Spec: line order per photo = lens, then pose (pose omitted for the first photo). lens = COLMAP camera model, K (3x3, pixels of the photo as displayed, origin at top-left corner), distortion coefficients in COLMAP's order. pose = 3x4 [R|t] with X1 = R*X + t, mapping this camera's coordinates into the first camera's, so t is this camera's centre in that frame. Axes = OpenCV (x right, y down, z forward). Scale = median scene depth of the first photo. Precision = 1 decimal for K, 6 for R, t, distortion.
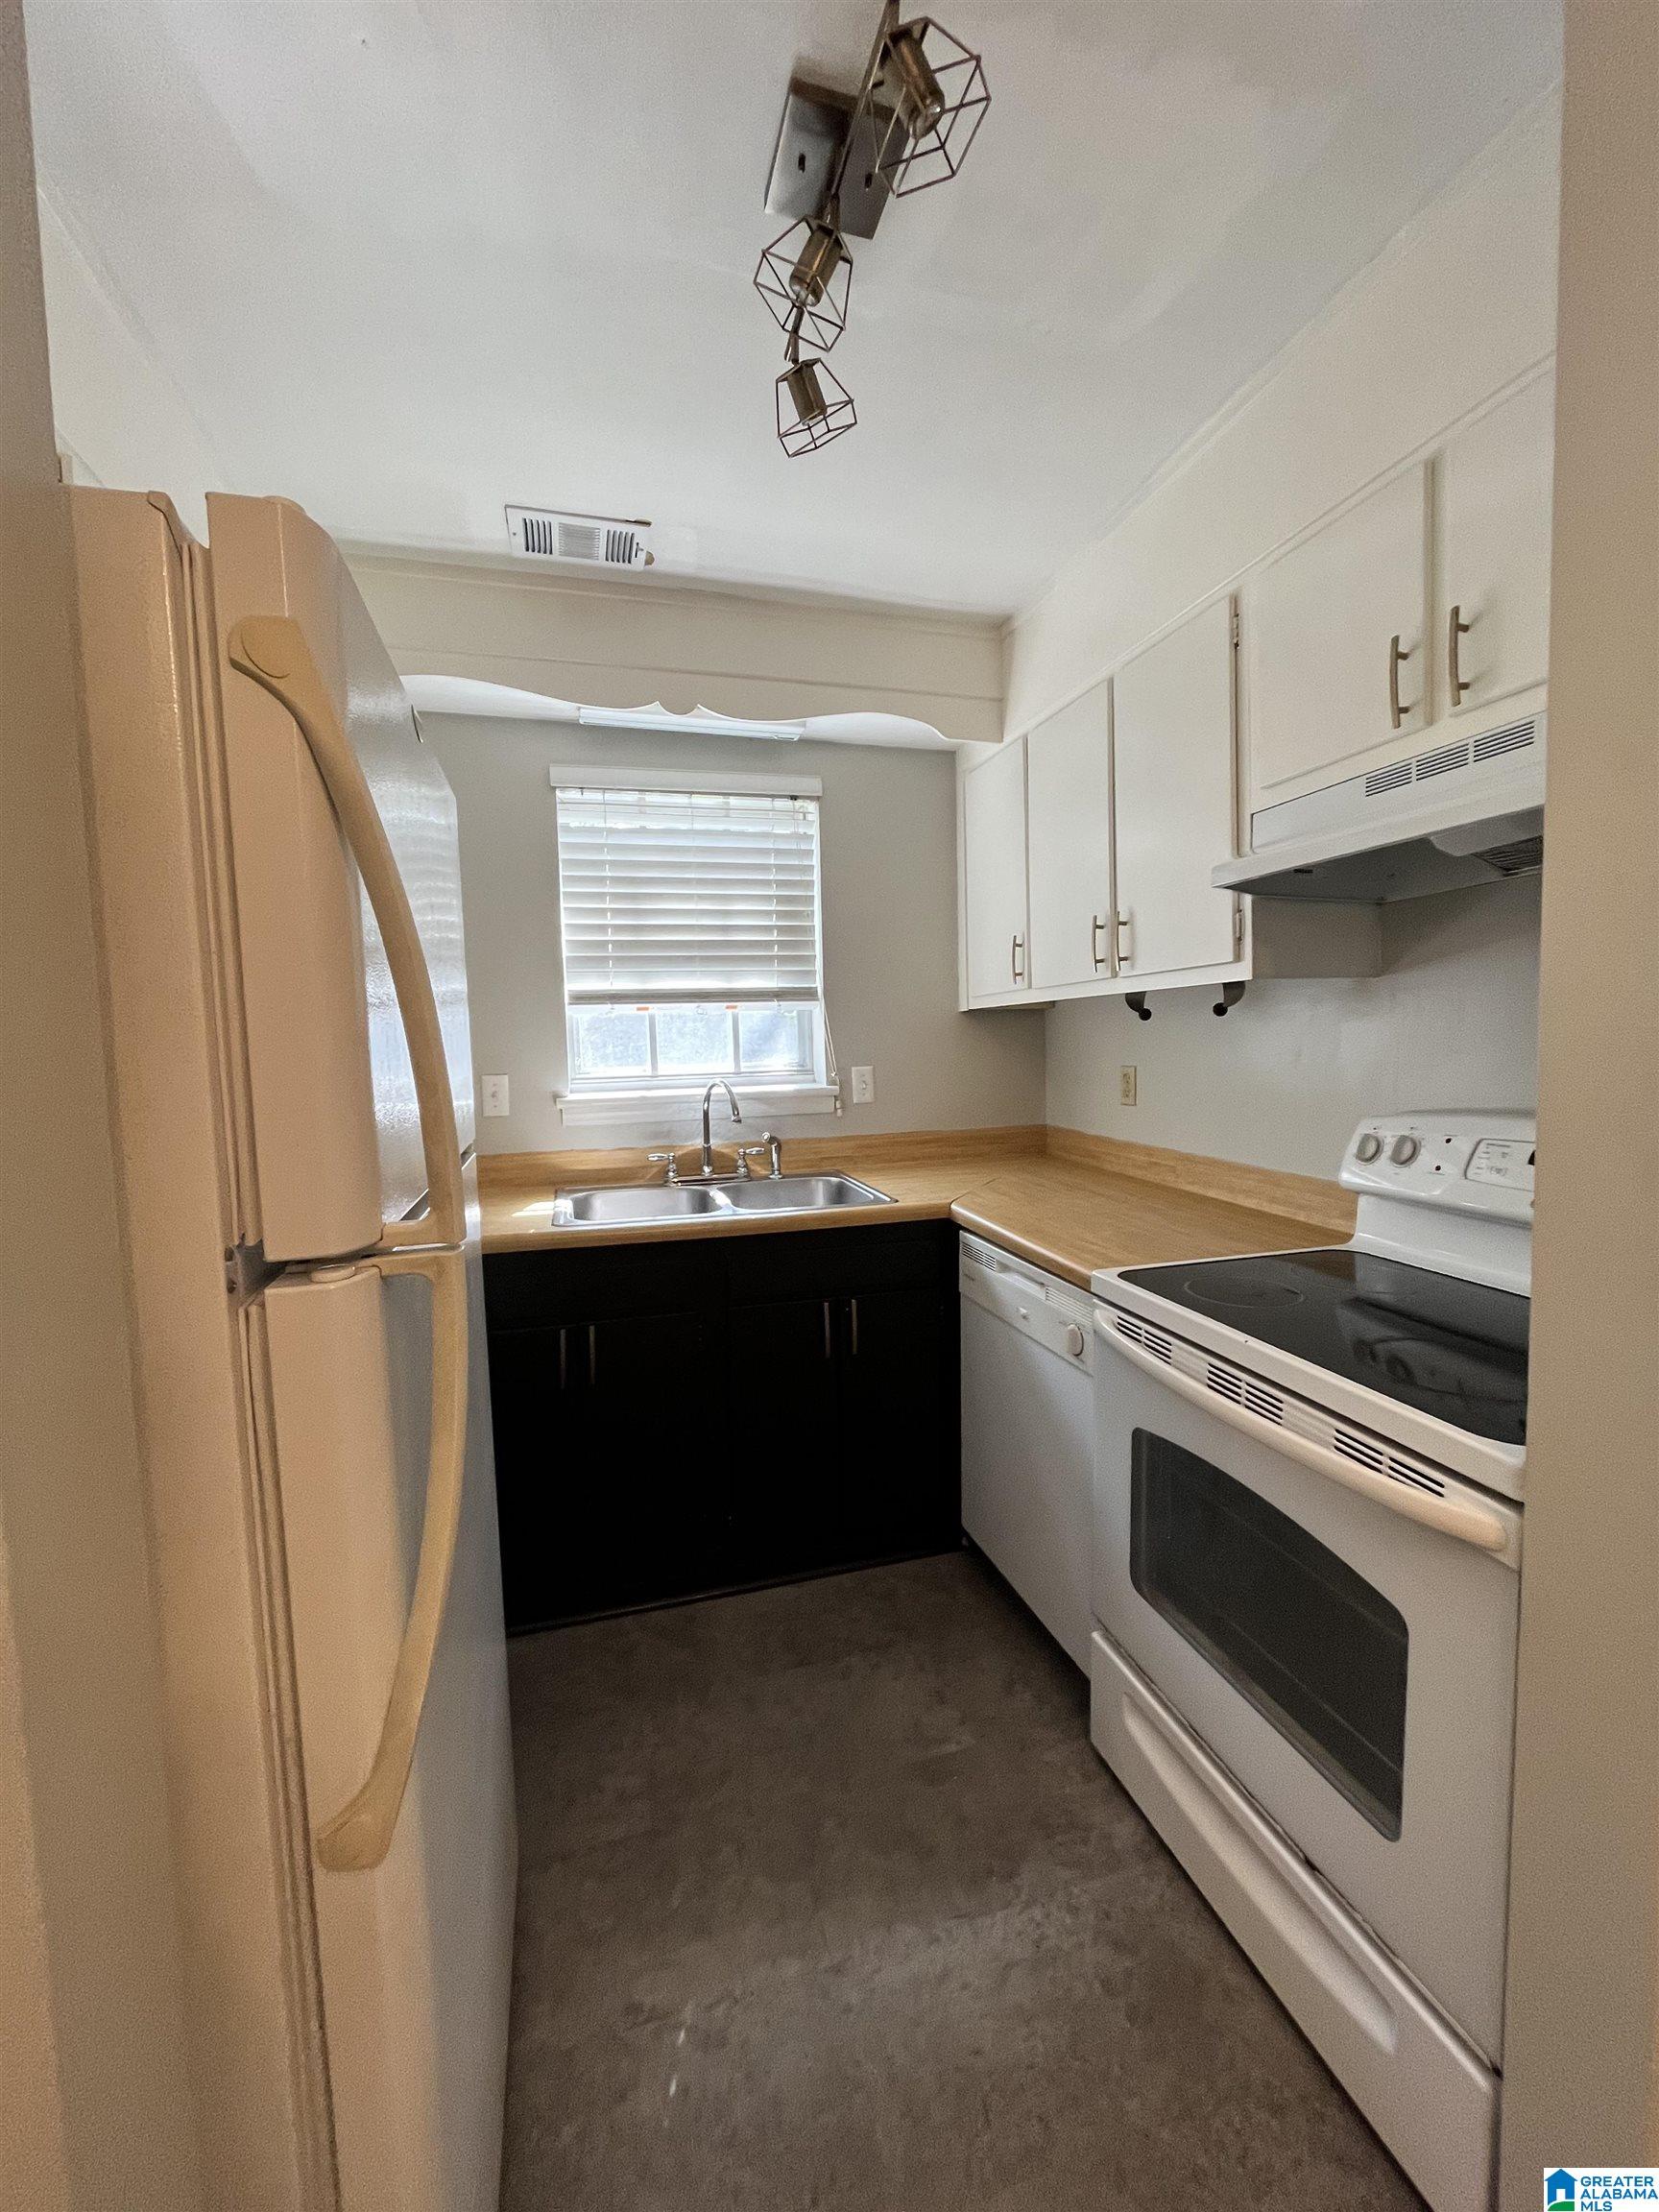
lens RADIAL K [[892.1, 0, 828.8], [0, 892.1, 1094.1], [0, 0, 1]] dist [0.002932, 0.001718]
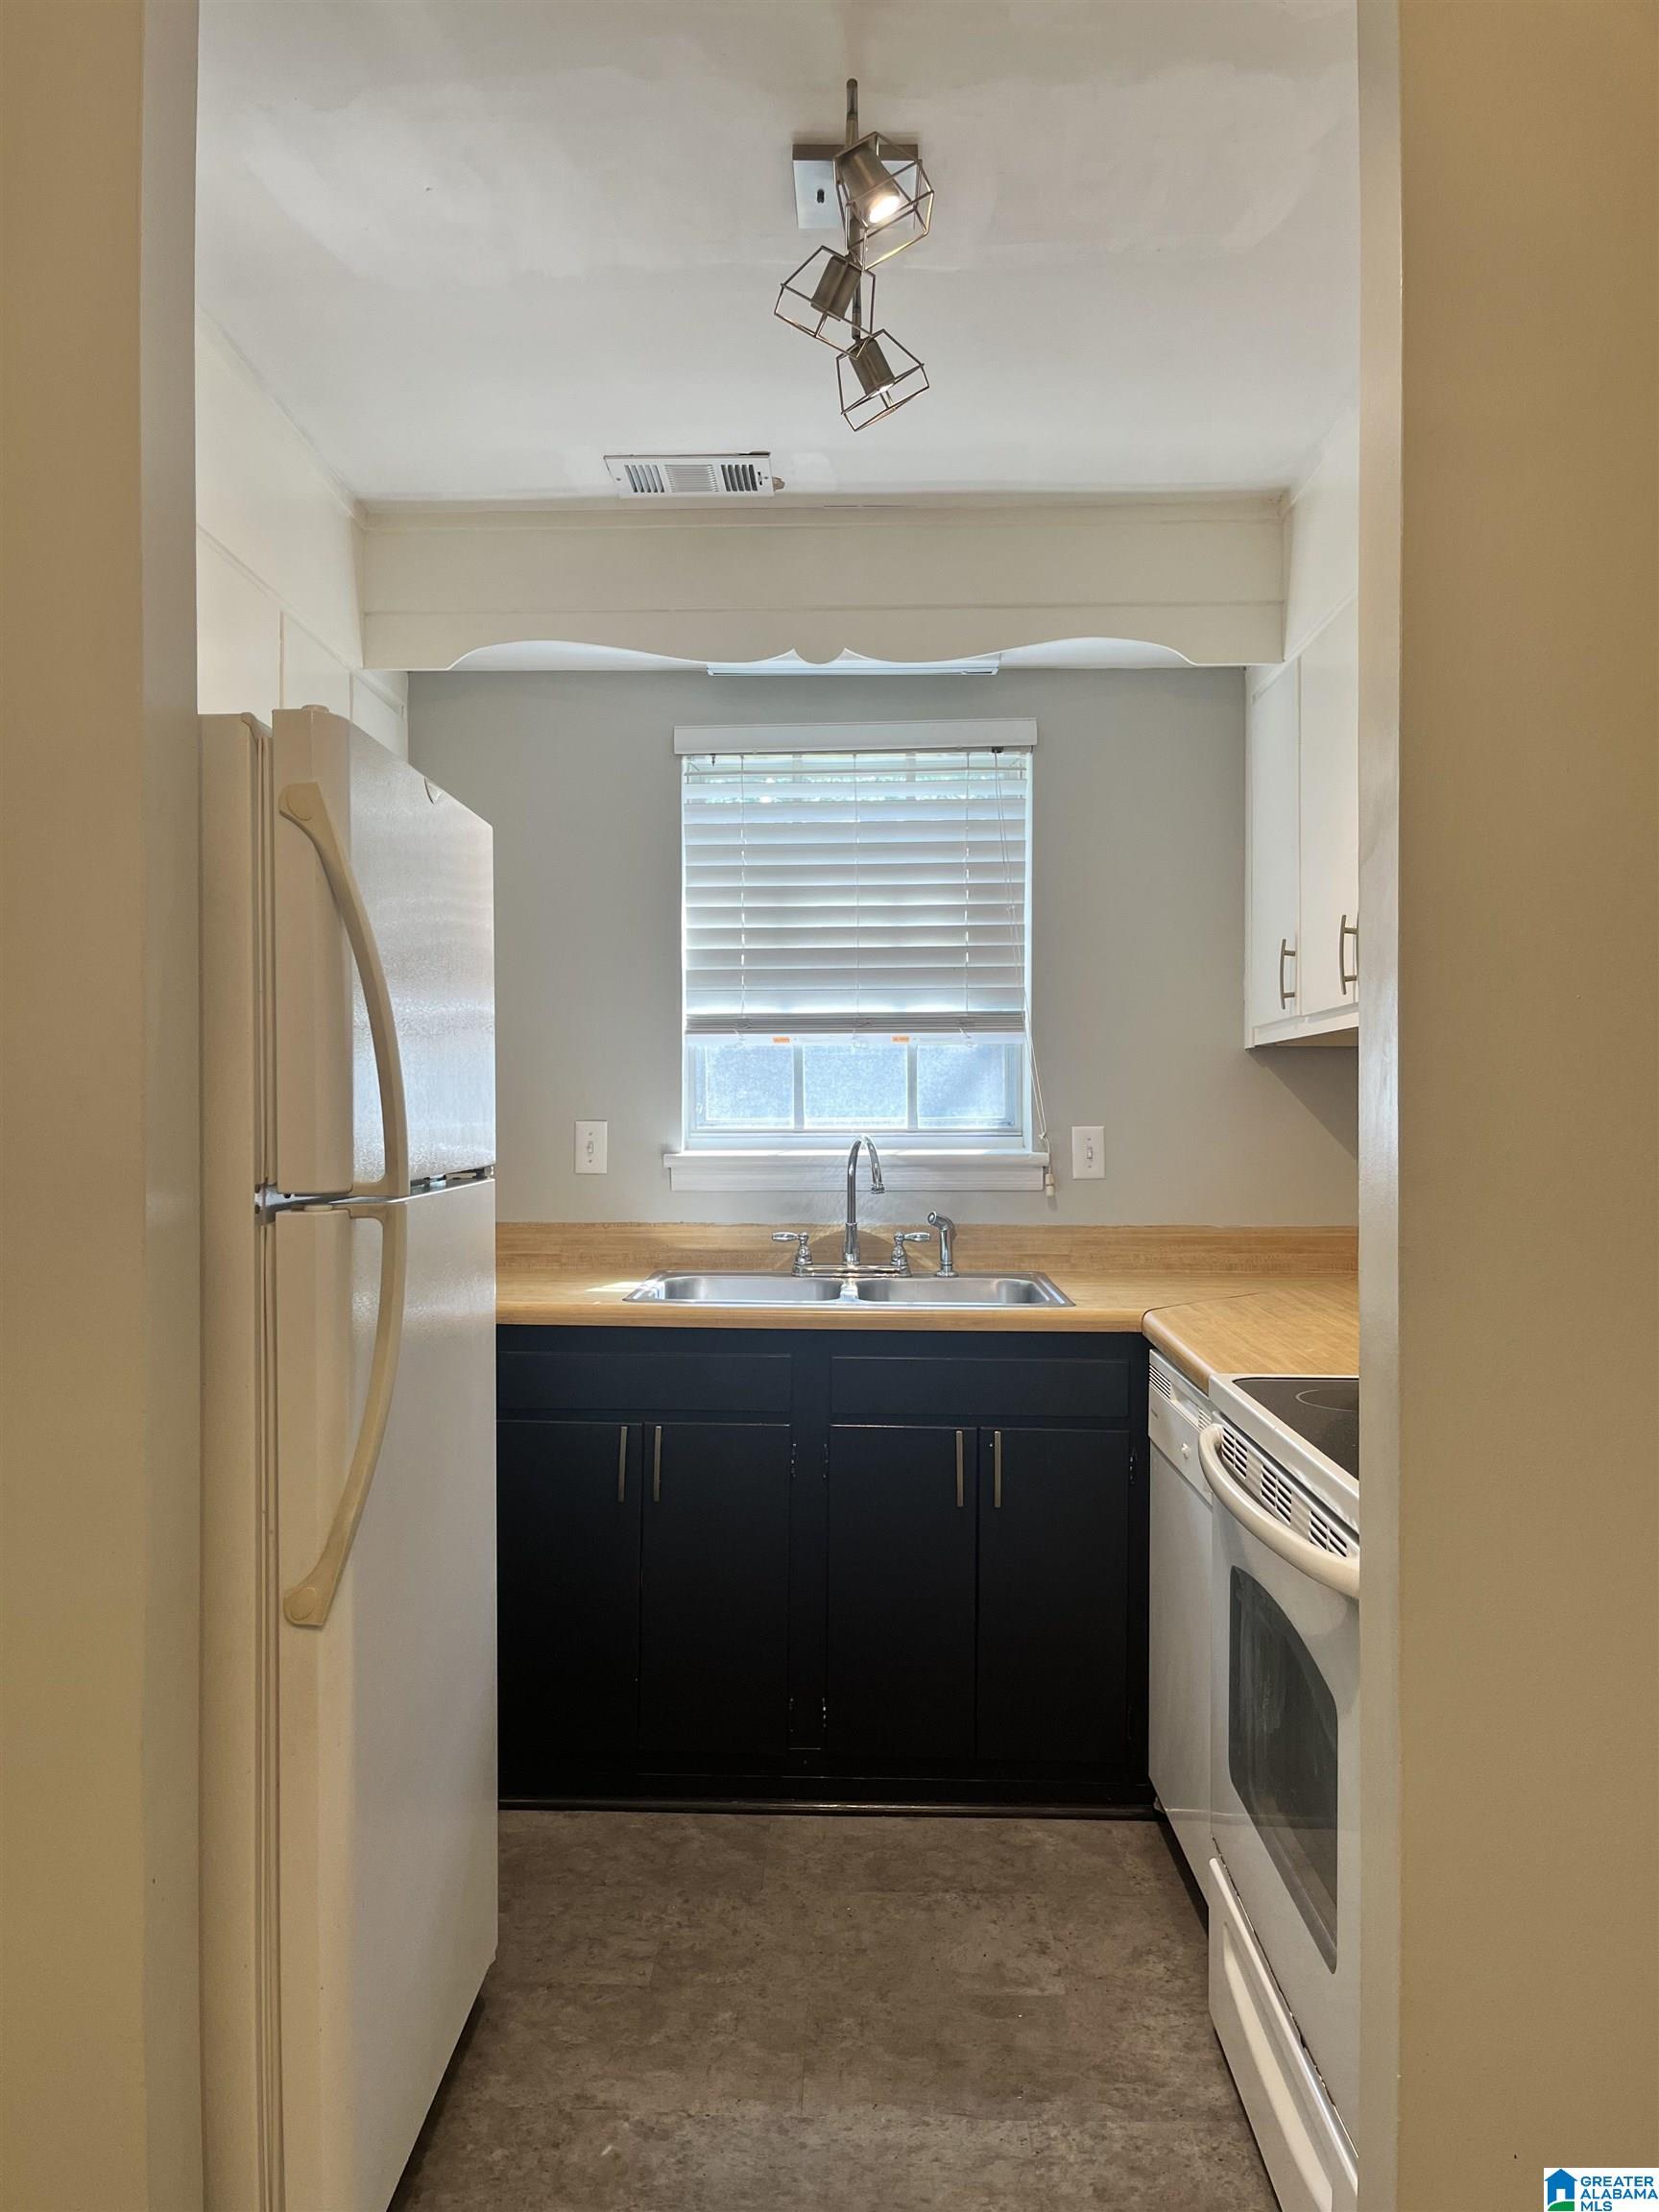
lens RADIAL K [[1679.6, 0, 808.6], [0, 1679.6, 1100.6], [0, 0, 1]] dist [0.089722, -0.051730]
pose [[0.951103, 0.022806, -0.308030, 0.278043], [-0.042364, 0.997477, -0.056956, 0.038704], [0.305954, 0.067221, 0.949670, -0.367701]]
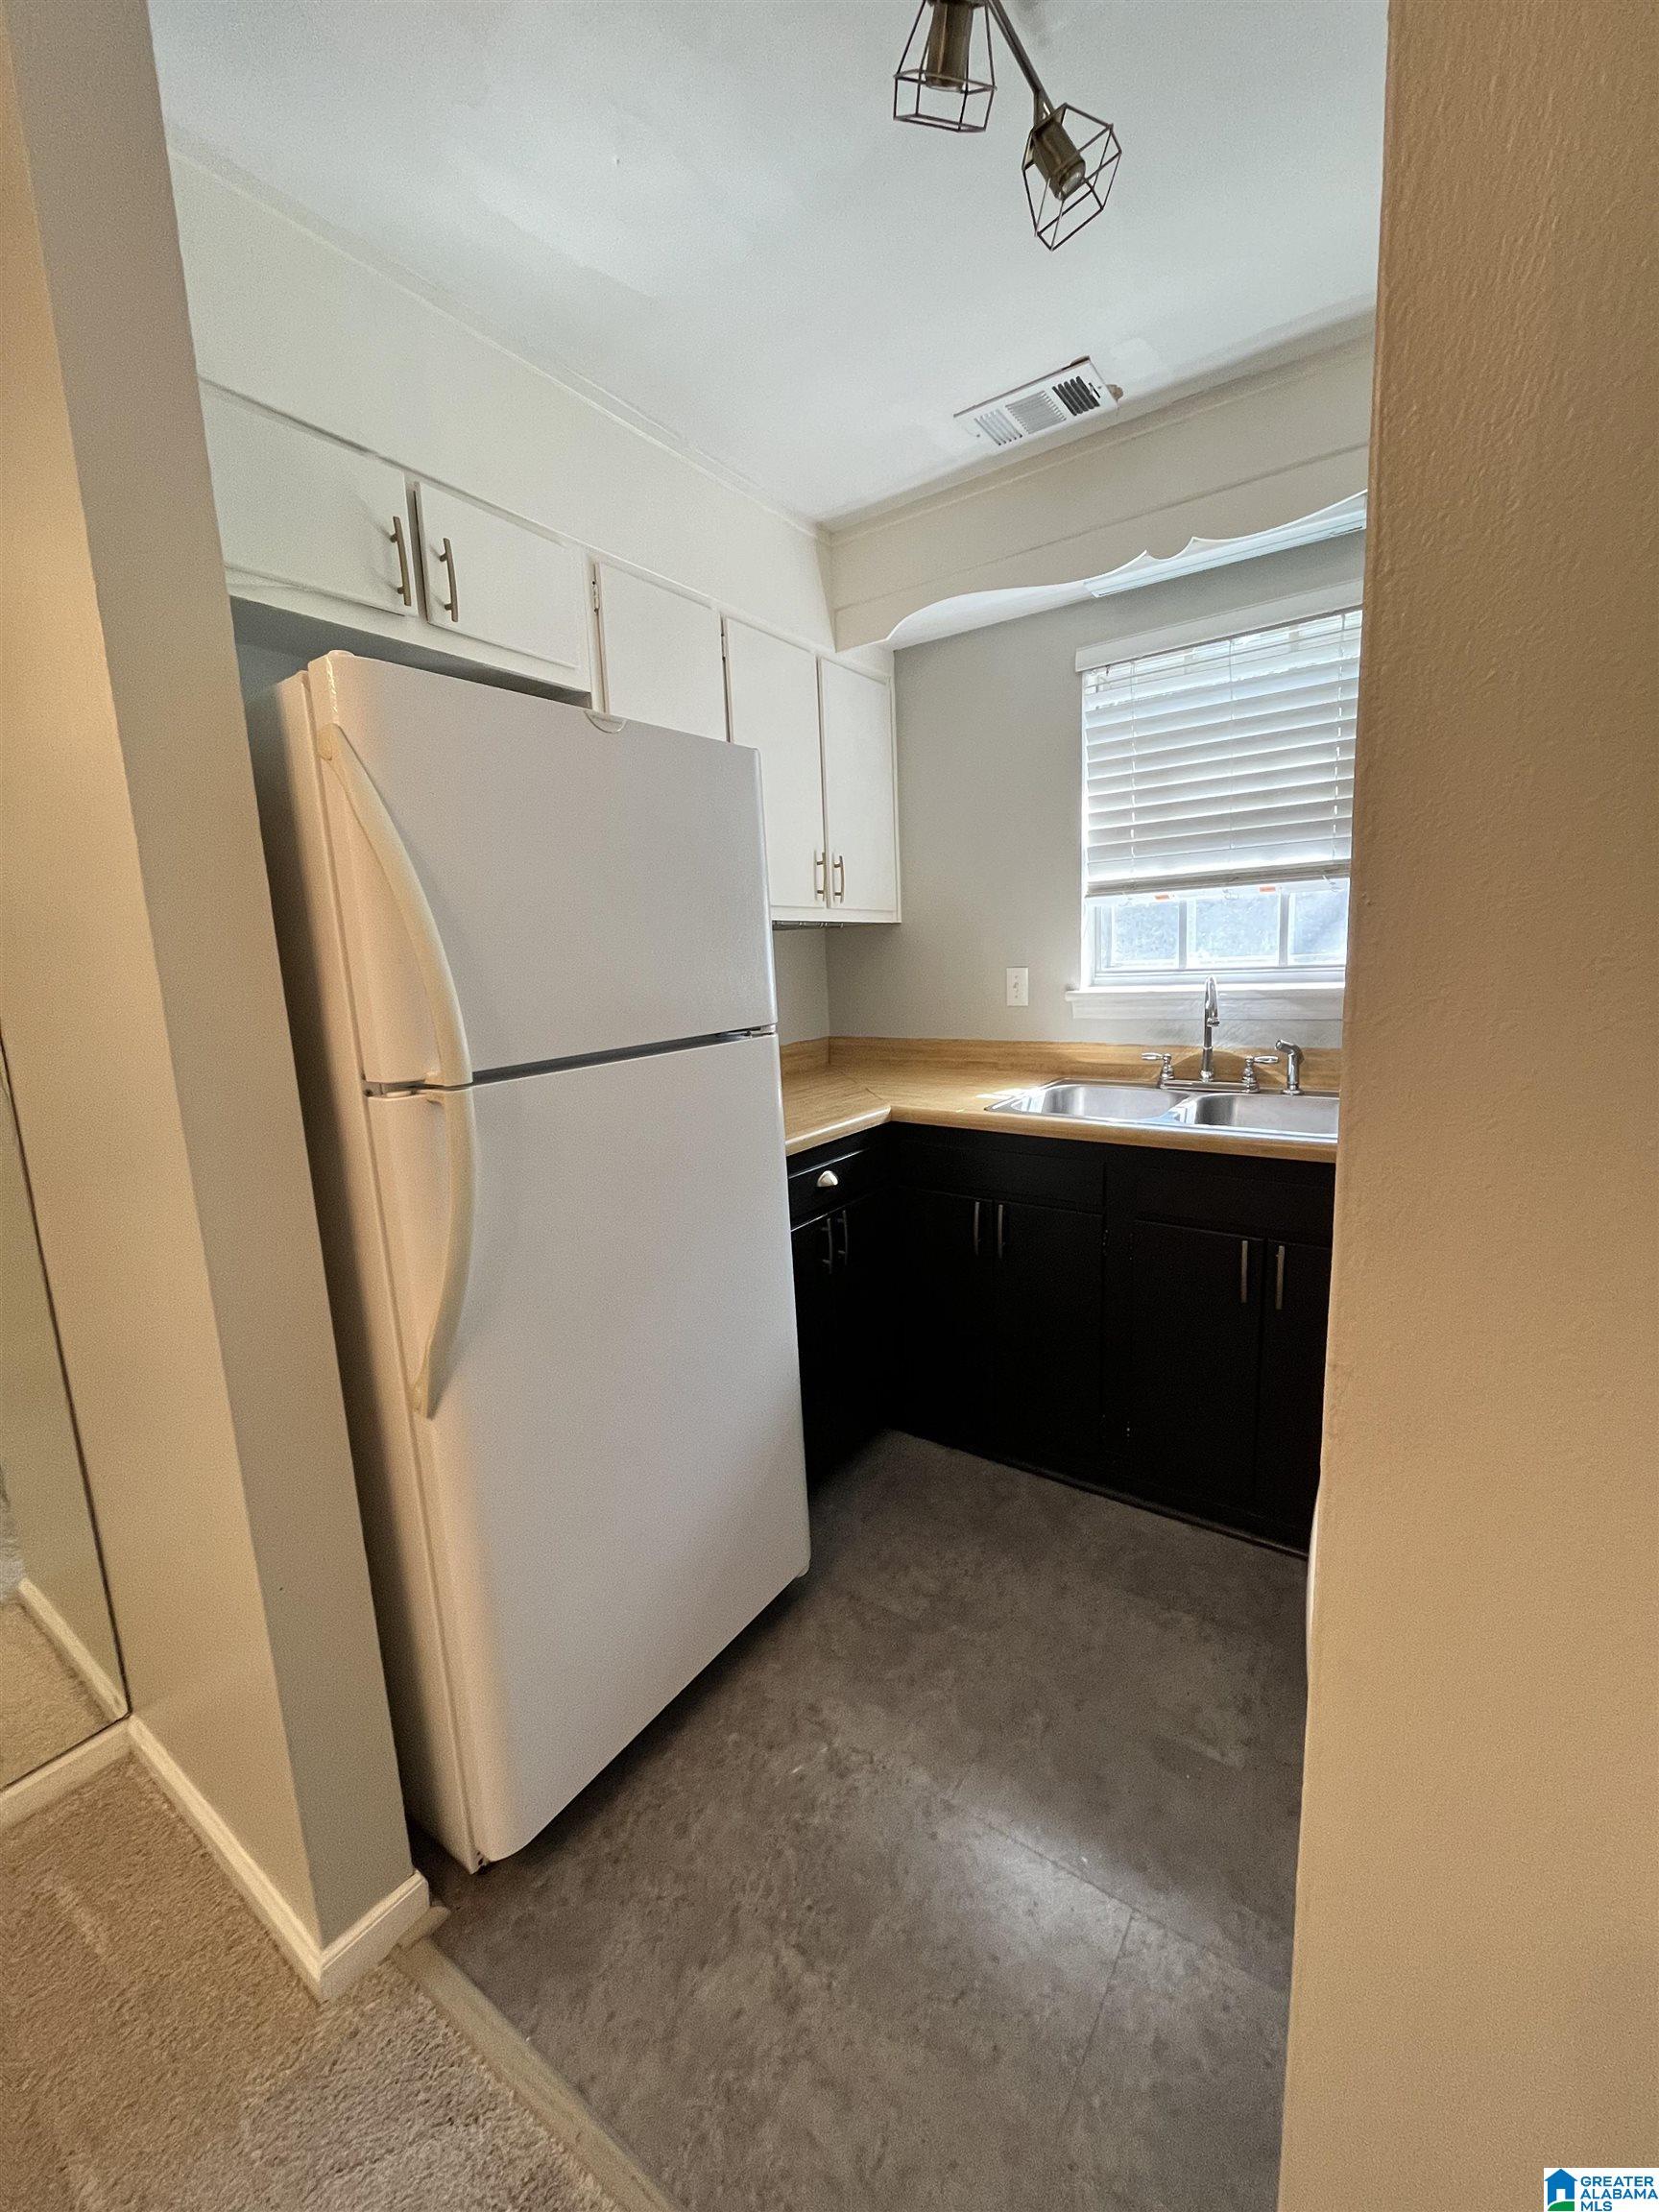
lens RADIAL K [[892.1, 0, 834.5], [0, 892.1, 1092.5], [0, 0, 1]] dist [0.002932, 0.001718]
pose [[0.631621, 0.119868, -0.765955, 0.352264], [-0.018660, 0.990039, 0.139549, -0.019085], [0.775053, -0.073850, 0.627566, 0.147538]]
